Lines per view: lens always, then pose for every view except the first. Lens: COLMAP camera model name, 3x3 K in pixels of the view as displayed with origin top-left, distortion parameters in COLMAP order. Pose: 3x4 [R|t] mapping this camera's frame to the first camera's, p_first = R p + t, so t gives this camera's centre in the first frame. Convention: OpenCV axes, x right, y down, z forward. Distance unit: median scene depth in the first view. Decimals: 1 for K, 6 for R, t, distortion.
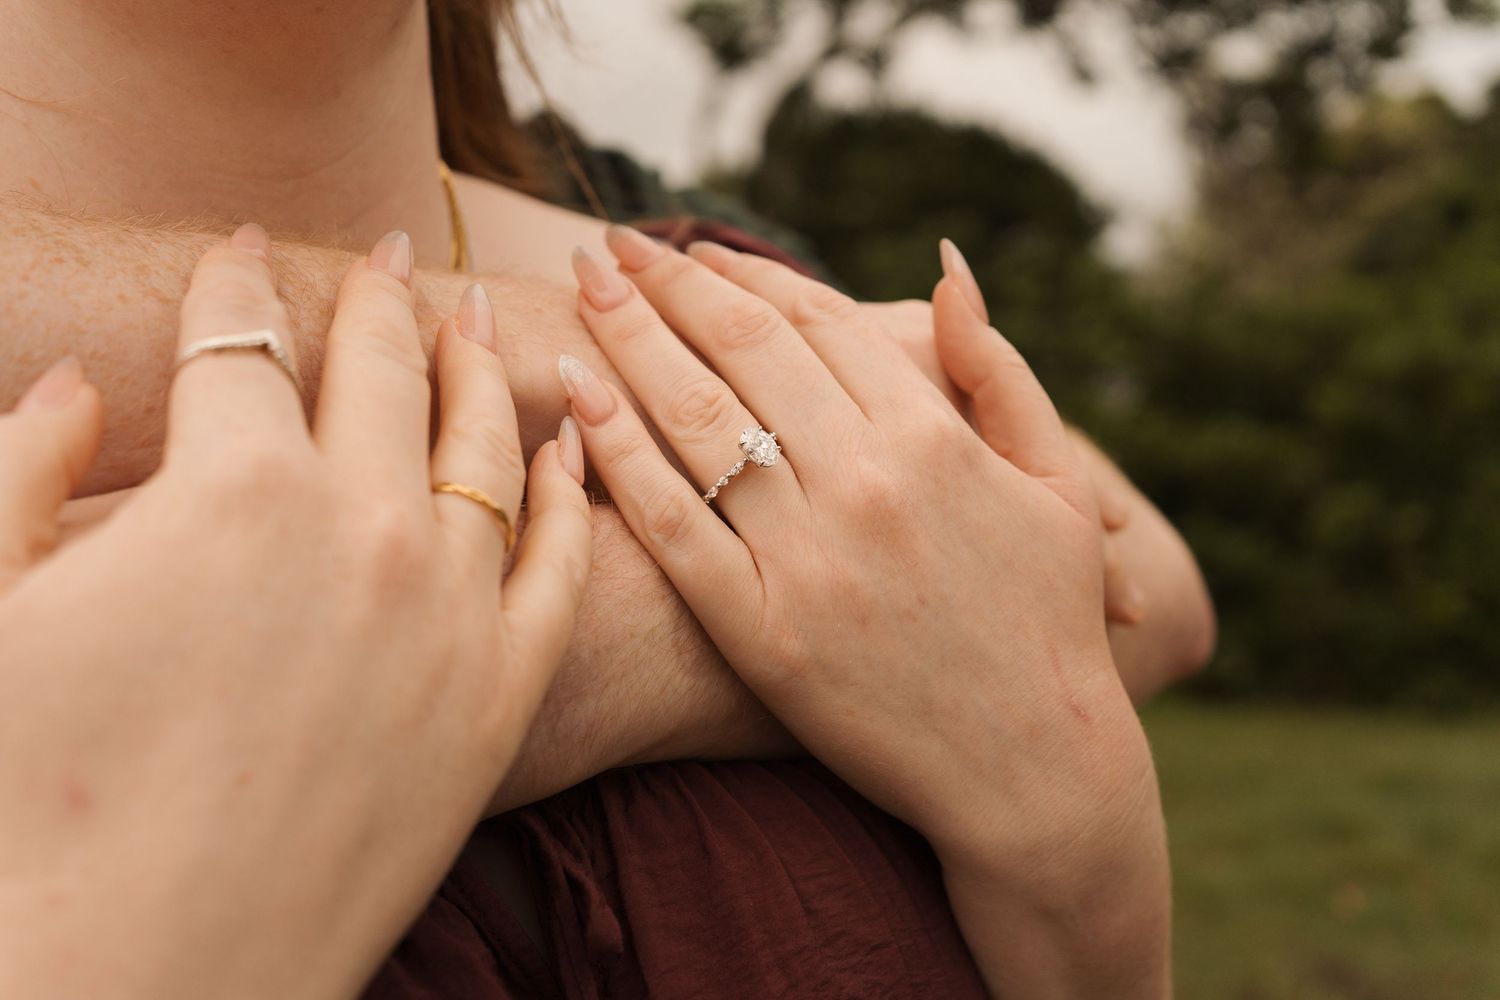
lens RADIAL K [[1696.6, 0, 765.1], [0, 1696.6, 505.8], [0, 0, 1]] dist [0.082614, -0.025598]
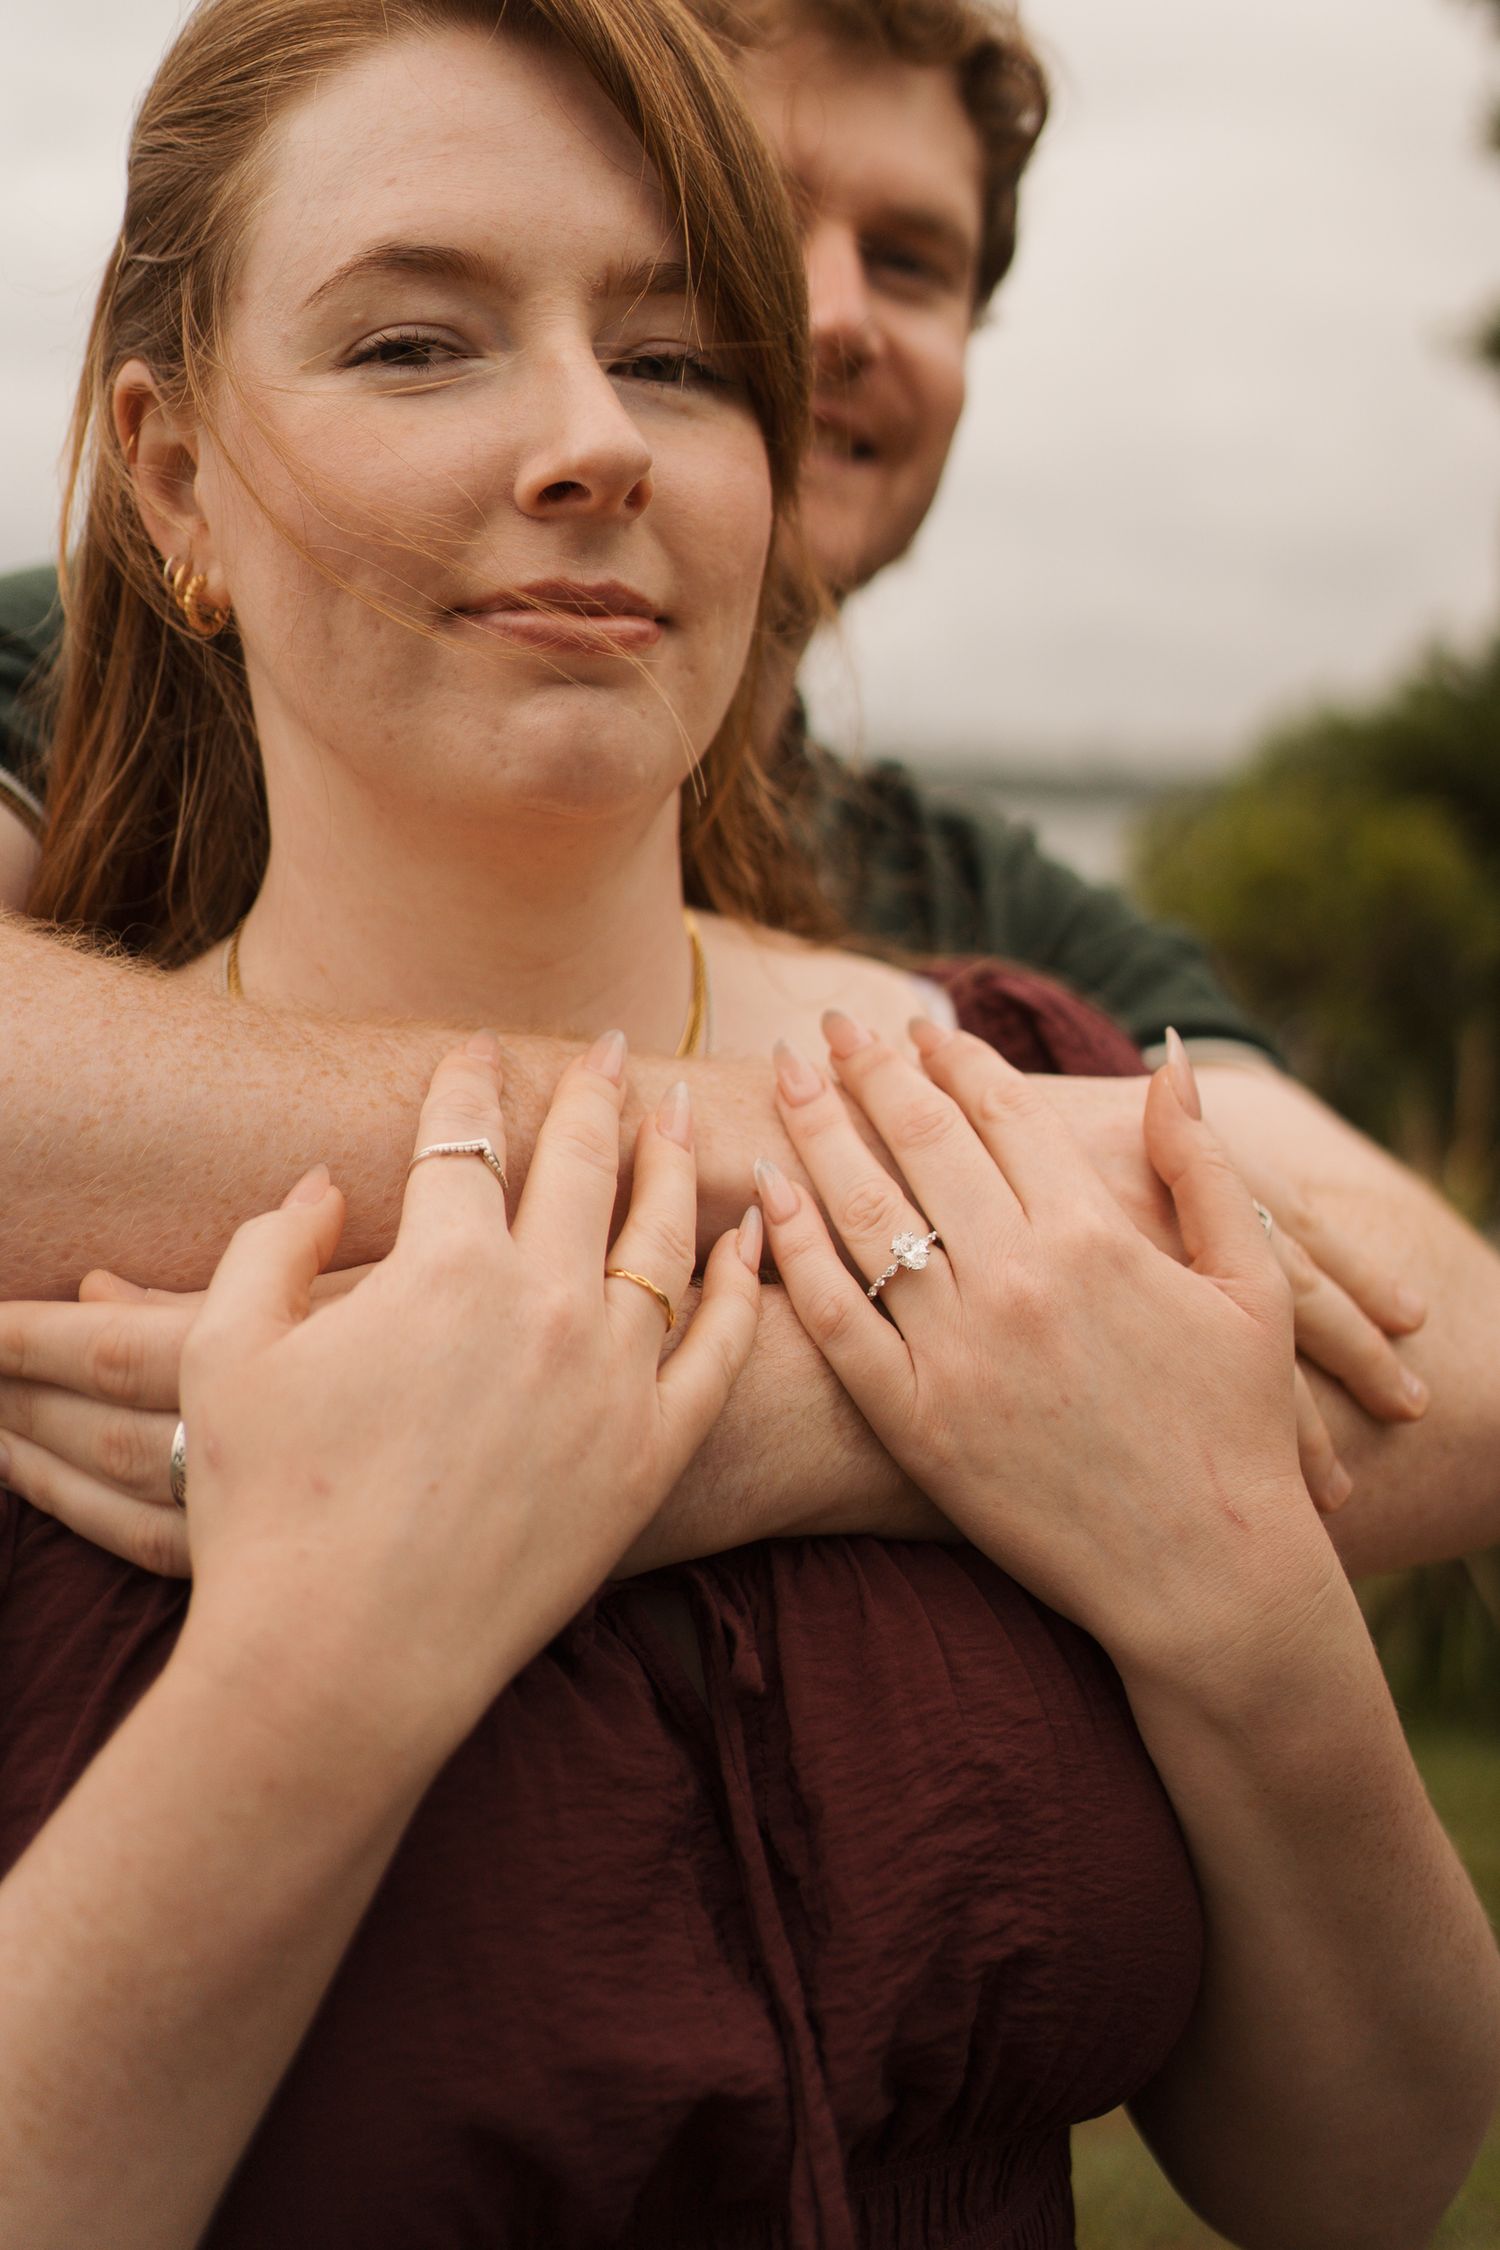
lens RADIAL K [[2156.3, 0, 750.0], [0, 2156.3, 1125.0], [0, 0, 1]] dist [0.023551, -0.003329]
pose [[0.982979, 0.022546, -0.182332, 0.146836], [-0.034218, 0.997543, -0.061127, -0.022139], [0.180506, 0.066326, 0.981335, -0.394286]]
